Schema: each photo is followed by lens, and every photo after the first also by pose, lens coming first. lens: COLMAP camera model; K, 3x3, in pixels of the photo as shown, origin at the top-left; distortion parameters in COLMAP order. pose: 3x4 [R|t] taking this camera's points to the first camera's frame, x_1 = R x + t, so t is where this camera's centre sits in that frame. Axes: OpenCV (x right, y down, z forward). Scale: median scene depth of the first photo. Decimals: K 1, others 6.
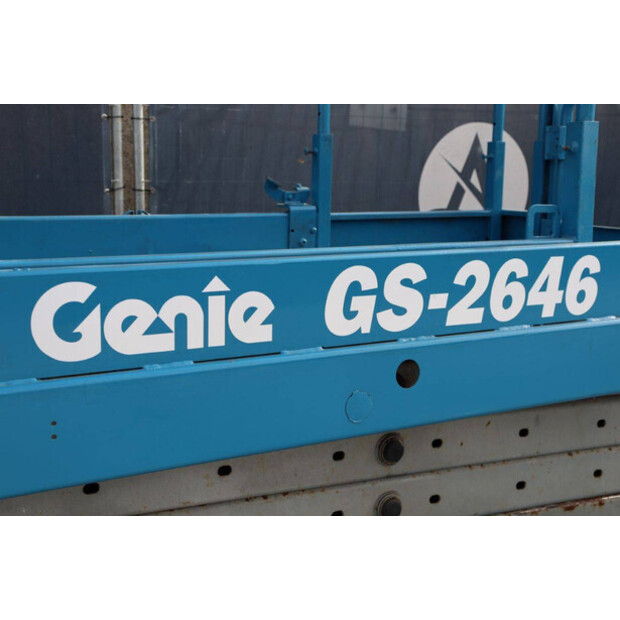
lens RADIAL K [[881.5, 0, 310.0], [0, 881.5, 310.0], [0, 0, 1]] dist [0.023013, 0.036297]
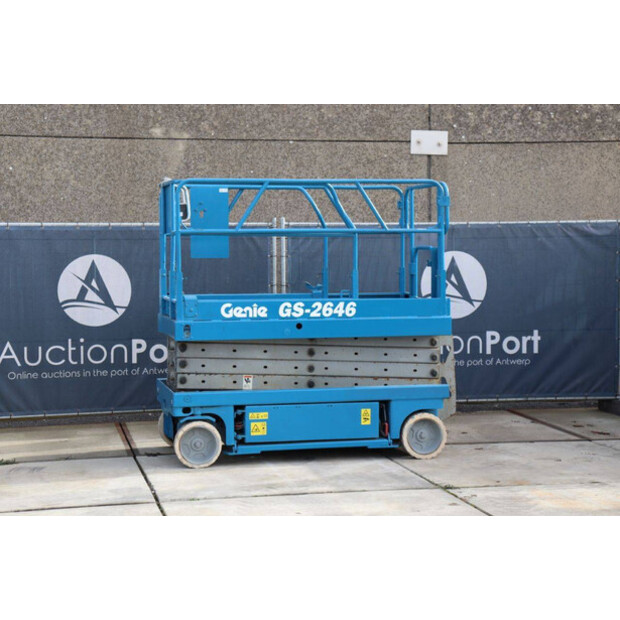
lens RADIAL K [[1389.3, 0, 310.0], [0, 1389.3, 310.0], [0, 0, 1]] dist [-0.004364, 0.021121]
pose [[0.950853, -0.000114, -0.309644, 2.382274], [-0.034190, 0.993847, -0.105355, 0.741843], [0.307751, 0.110763, 0.944998, -5.781436]]
